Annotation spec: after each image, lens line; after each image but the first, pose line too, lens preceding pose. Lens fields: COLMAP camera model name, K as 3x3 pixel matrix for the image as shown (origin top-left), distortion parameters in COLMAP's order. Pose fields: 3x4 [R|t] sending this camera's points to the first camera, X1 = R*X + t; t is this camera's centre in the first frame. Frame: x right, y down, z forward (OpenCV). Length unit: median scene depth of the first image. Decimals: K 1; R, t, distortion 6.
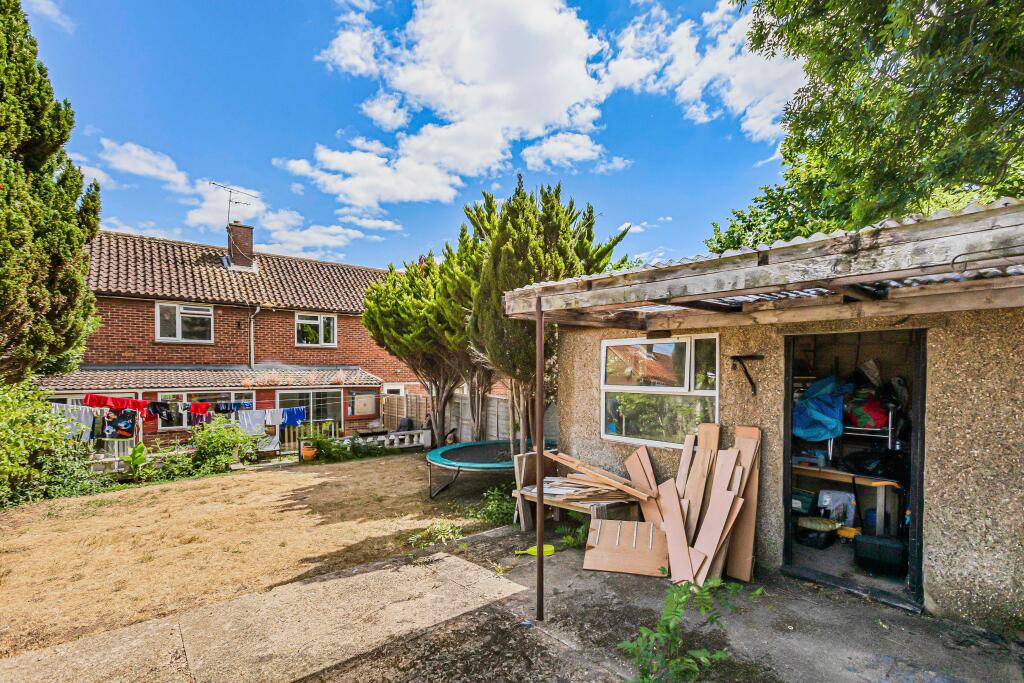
lens RADIAL K [[475.9, 0, 519.4], [0, 475.9, 372.9], [0, 0, 1]] dist [0.000092, 0.000514]
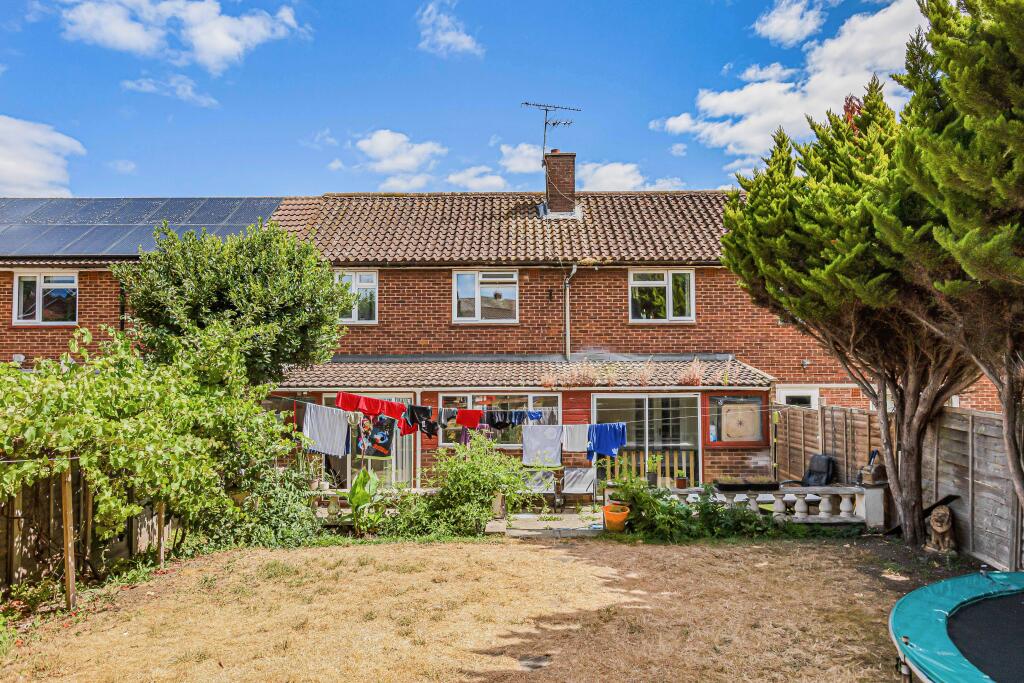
lens RADIAL K [[643.2, 0, 508.9], [0, 643.2, 347.7], [0, 0, 1]] dist [0.004266, 0.002378]
pose [[0.770546, -0.026634, -0.636828, -0.070765], [0.000305, 0.999142, -0.041418, 0.013910], [0.637384, 0.031720, 0.769893, 0.321247]]
